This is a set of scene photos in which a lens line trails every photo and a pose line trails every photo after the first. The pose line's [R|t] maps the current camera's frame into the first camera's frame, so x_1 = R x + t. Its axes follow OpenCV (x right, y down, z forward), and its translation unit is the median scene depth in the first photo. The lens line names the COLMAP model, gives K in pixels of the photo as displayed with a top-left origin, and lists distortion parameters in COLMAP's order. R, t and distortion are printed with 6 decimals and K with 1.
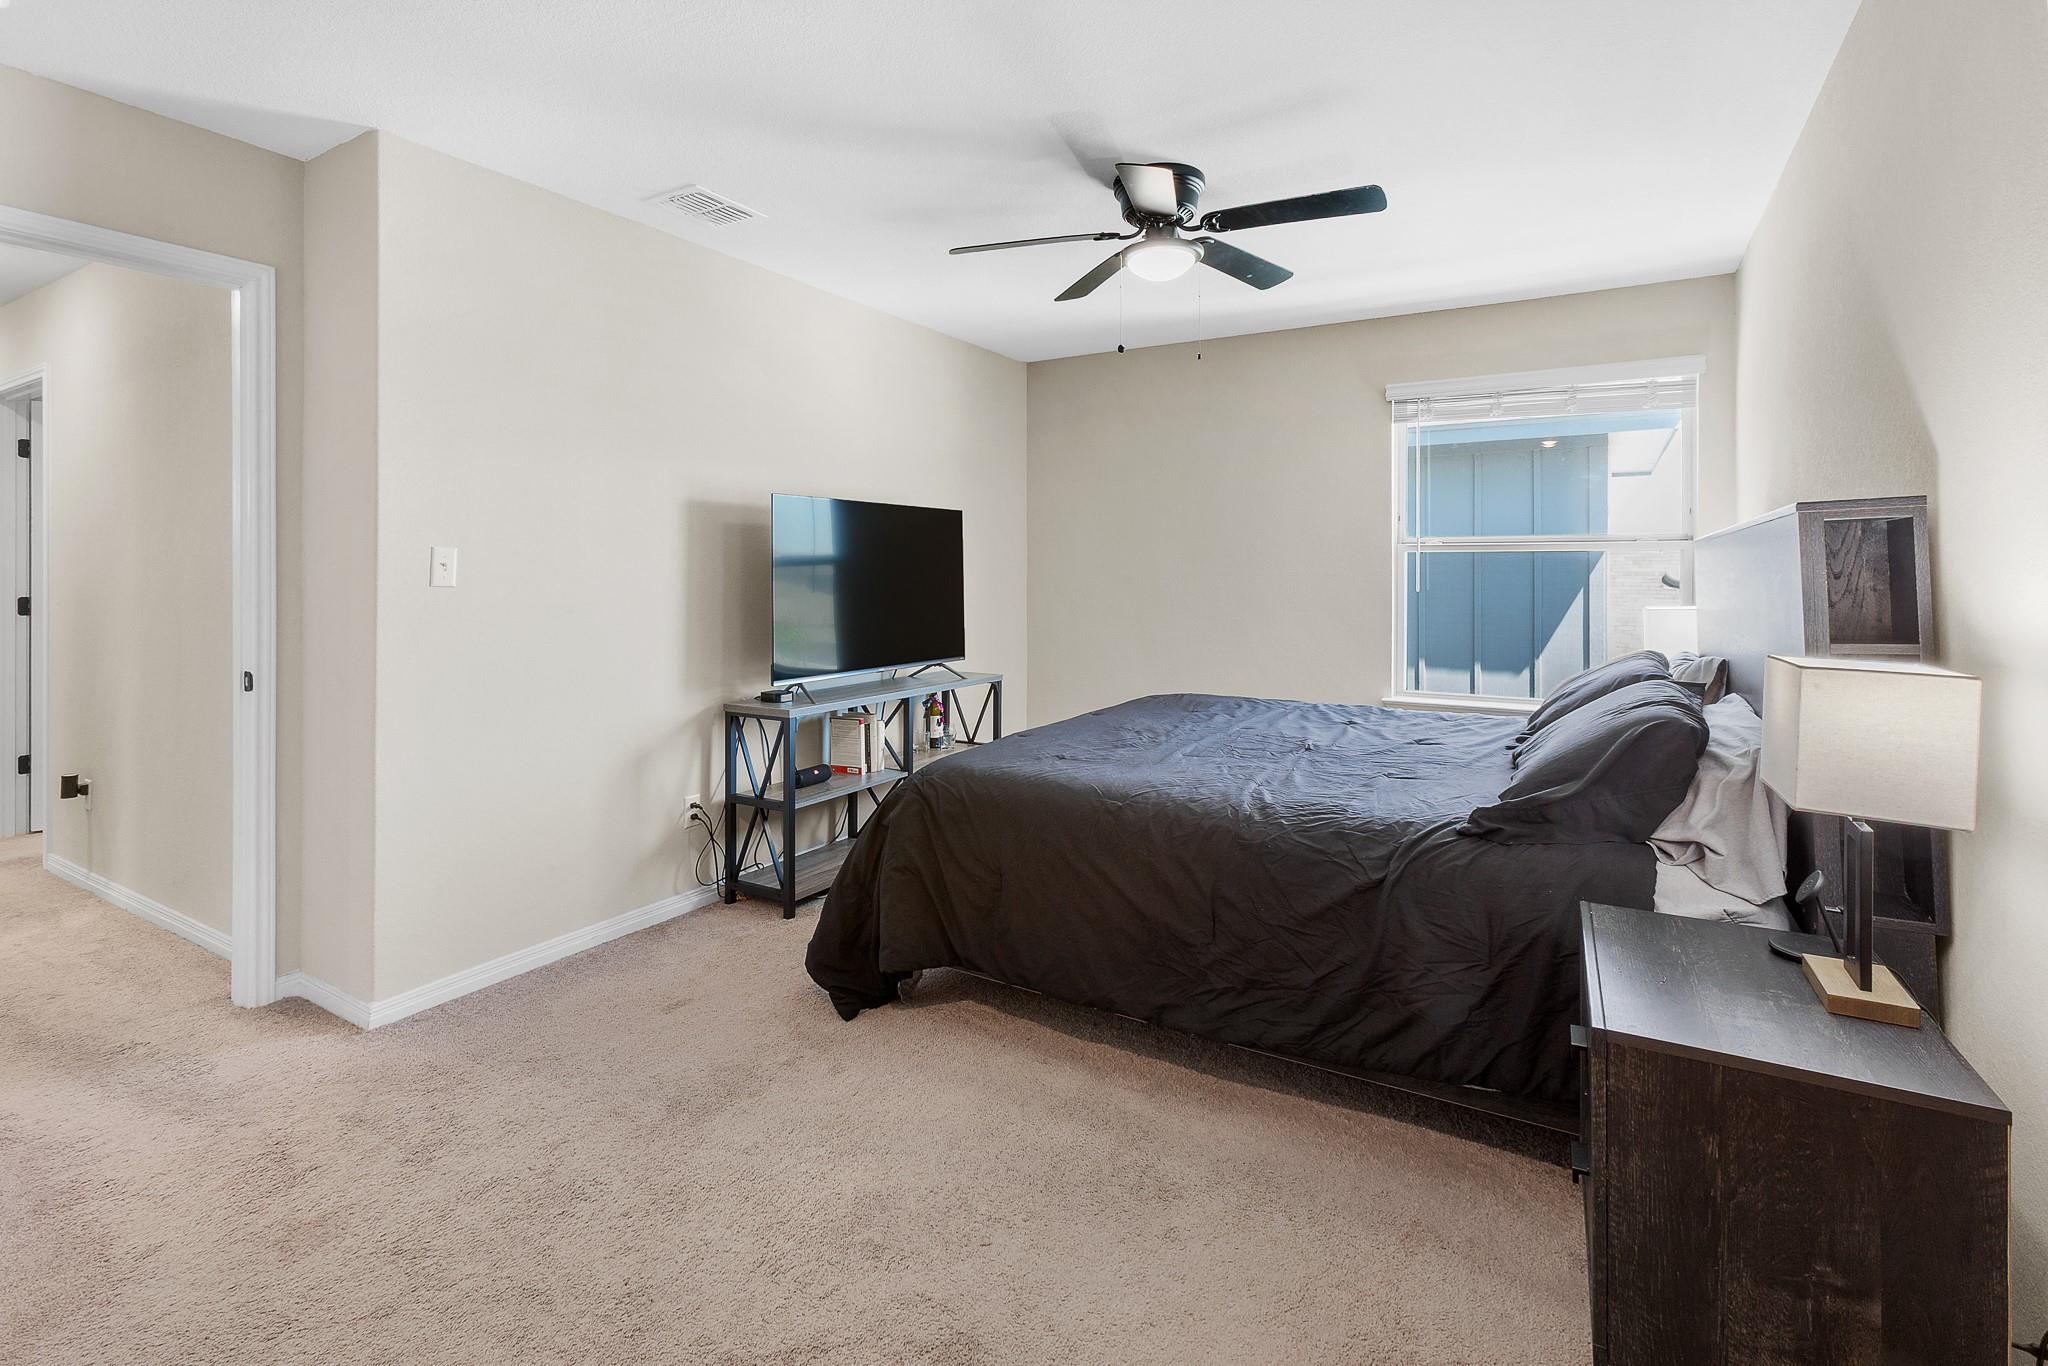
lens RADIAL K [[936.2, 0, 1003.1], [0, 936.2, 651.6], [0, 0, 1]] dist [-0.027315, 0.019288]
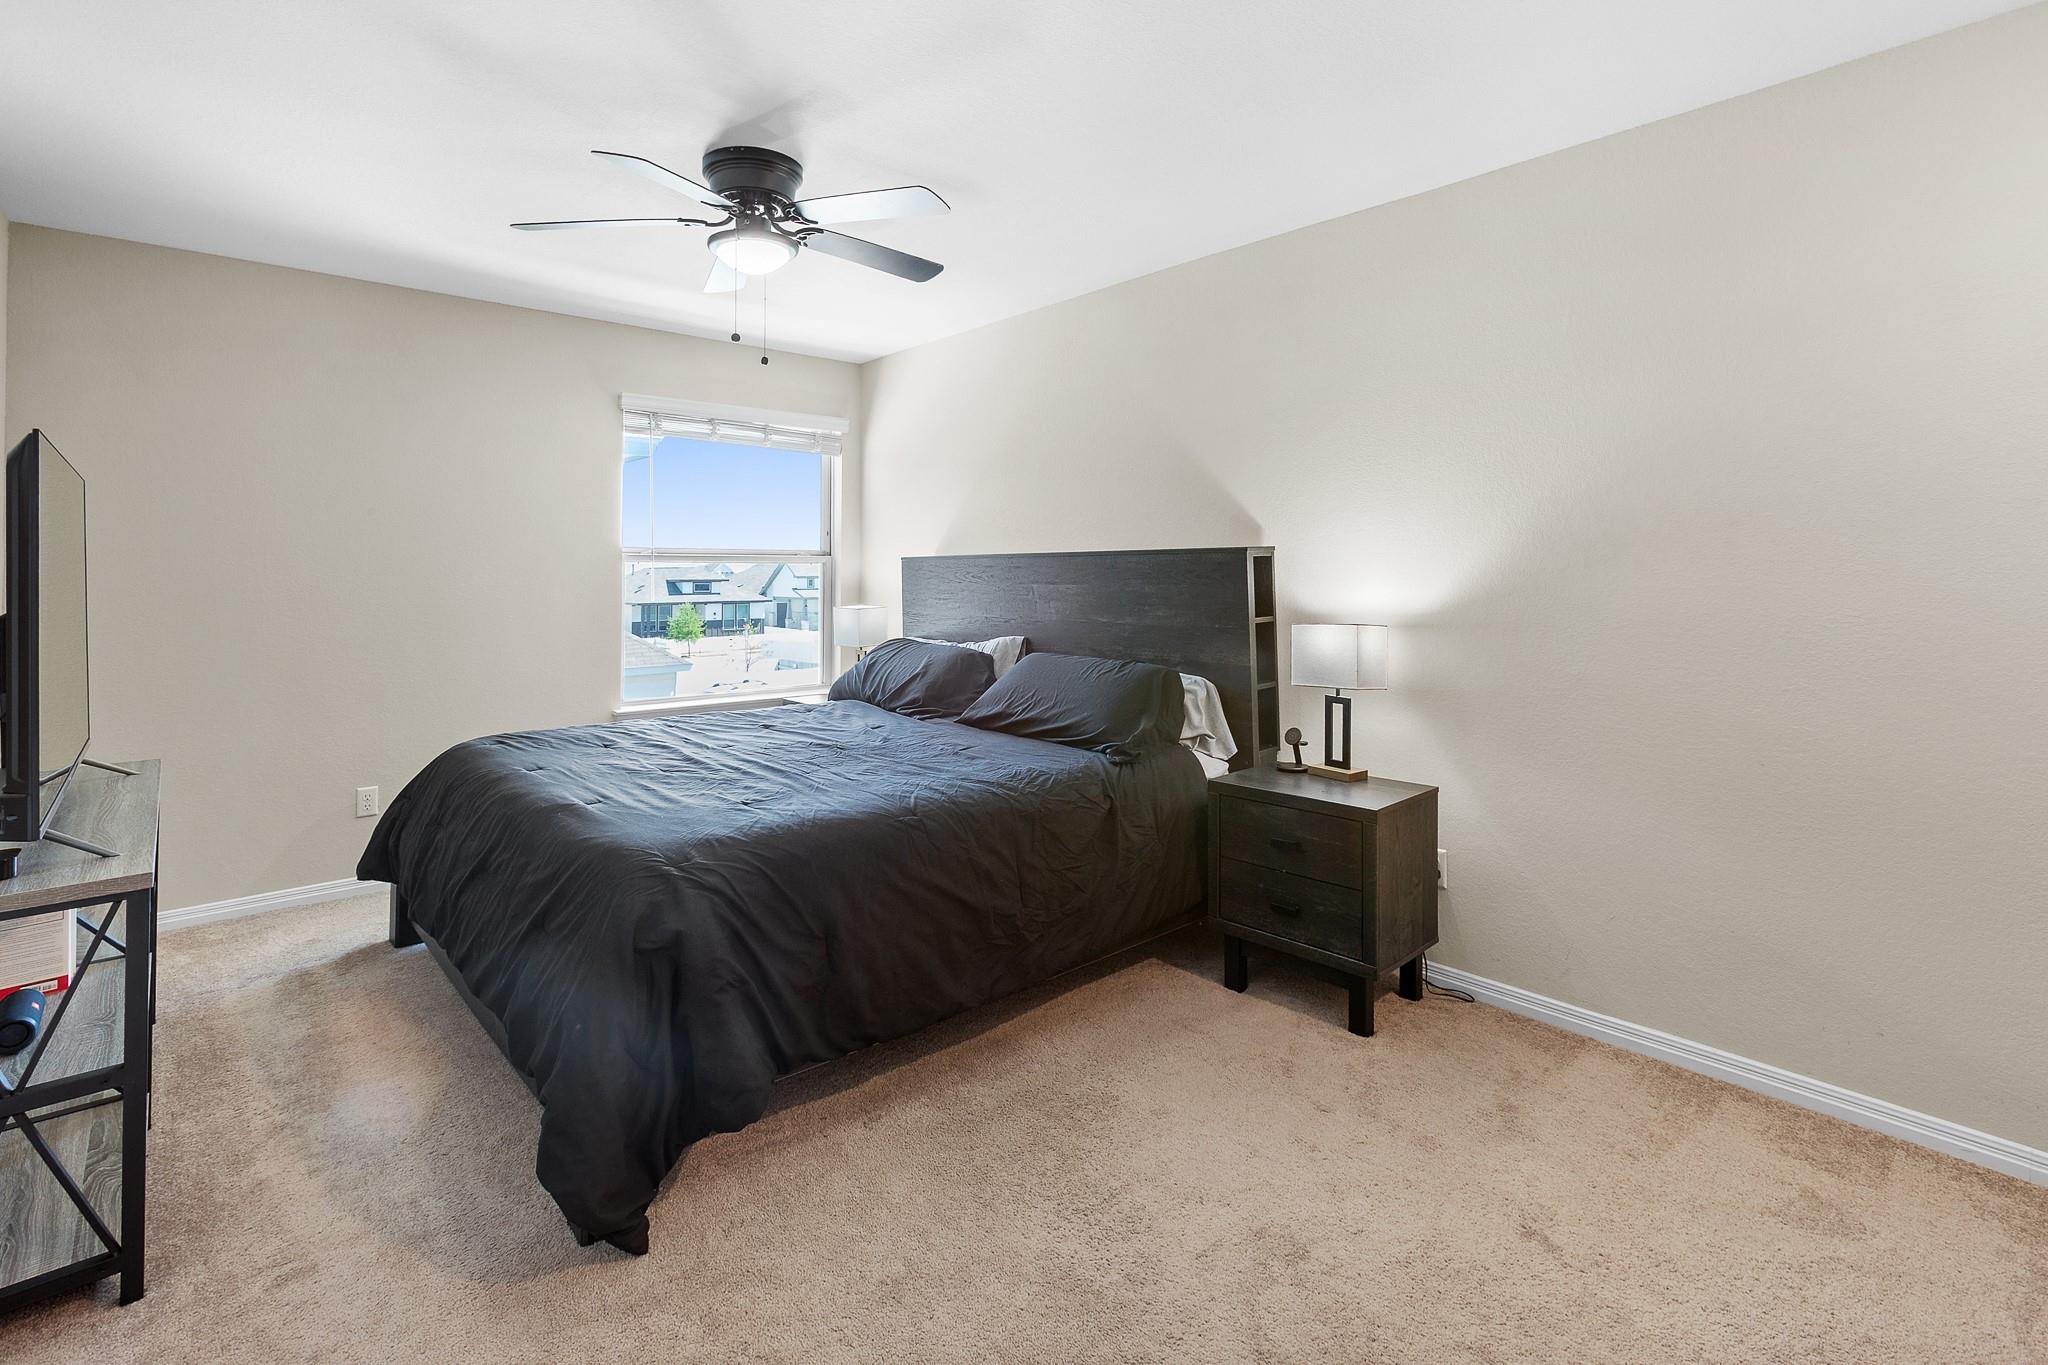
lens RADIAL K [[936.2, 0, 1003.1], [0, 936.2, 651.1], [0, 0, 1]] dist [-0.027315, 0.019288]
pose [[0.299989, -0.077290, 0.950806, -0.785807], [0.077714, 0.995379, 0.056394, -0.065256], [-0.950772, 0.056973, 0.304610, 0.588605]]
